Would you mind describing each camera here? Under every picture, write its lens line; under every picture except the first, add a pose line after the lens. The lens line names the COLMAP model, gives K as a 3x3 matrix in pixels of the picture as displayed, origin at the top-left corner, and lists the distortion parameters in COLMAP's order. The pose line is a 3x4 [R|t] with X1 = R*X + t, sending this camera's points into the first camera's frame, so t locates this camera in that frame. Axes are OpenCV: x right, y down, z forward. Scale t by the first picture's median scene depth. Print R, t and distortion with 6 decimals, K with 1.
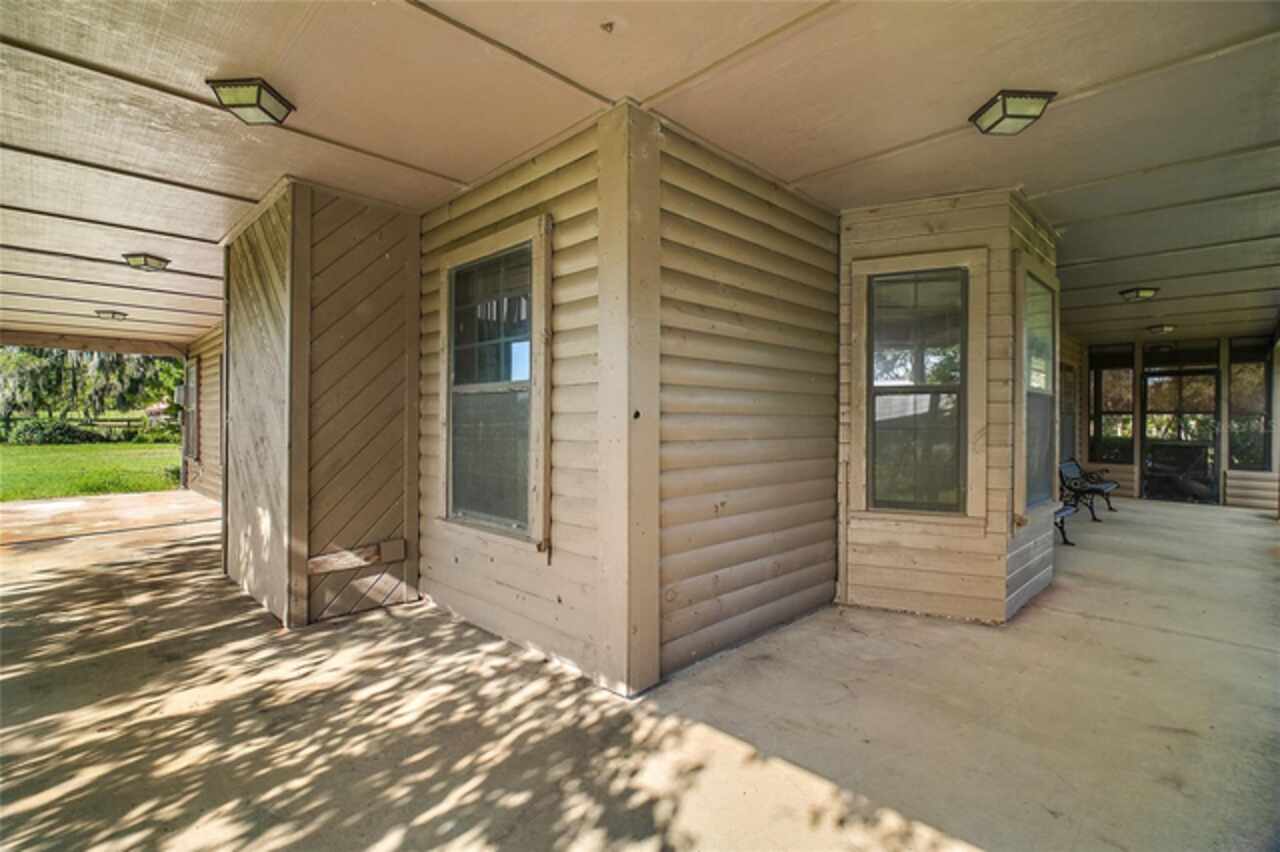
lens RADIAL K [[602.5, 0, 640.0], [0, 602.5, 426.0], [0, 0, 1]] dist [0.001126, 0.000291]
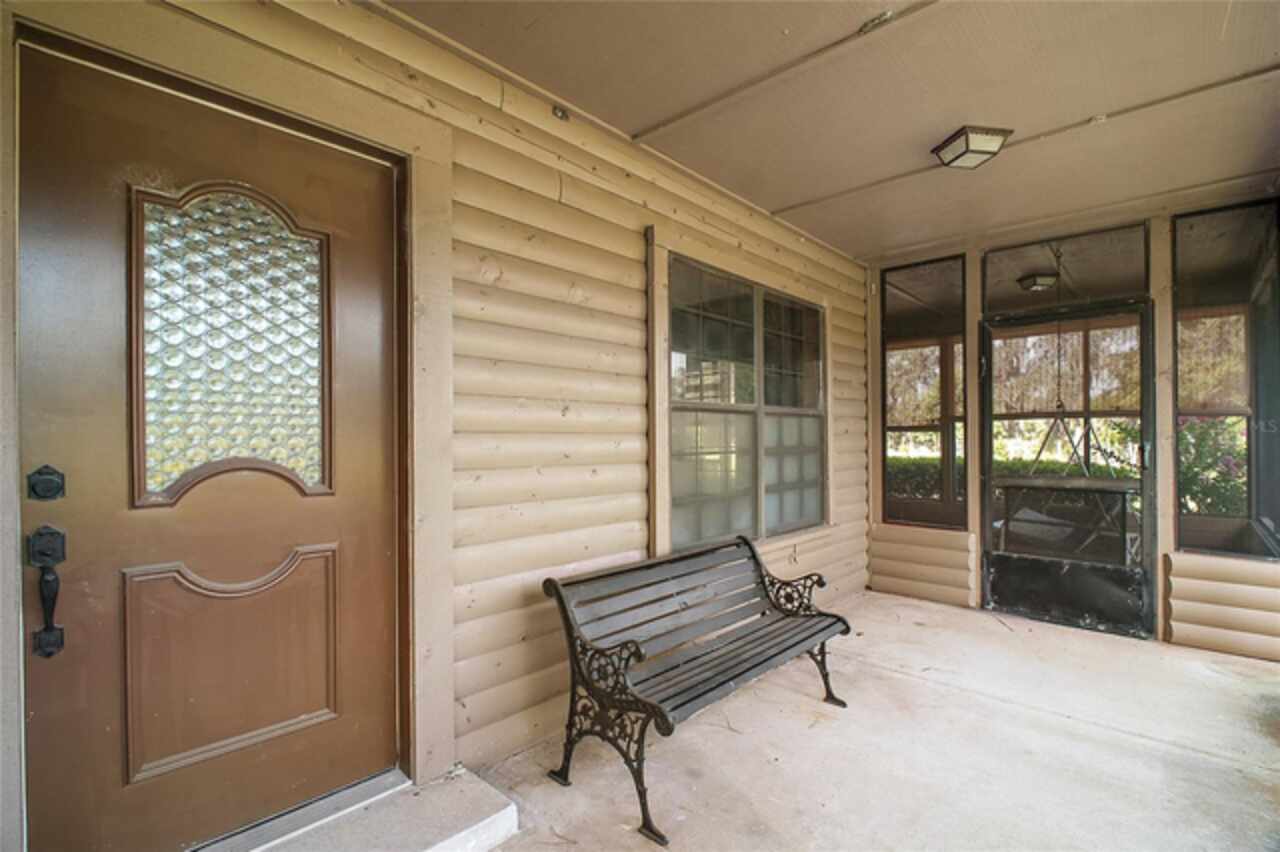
lens RADIAL K [[602.0, 0, 639.0], [0, 602.0, 442.0], [0, 0, 1]] dist [-0.000343, -0.000123]
pose [[0.999083, -0.011850, 0.041142, 0.602868], [0.012171, 0.999897, -0.007558, -0.000279], [-0.041049, 0.008052, 0.999125, 0.613820]]
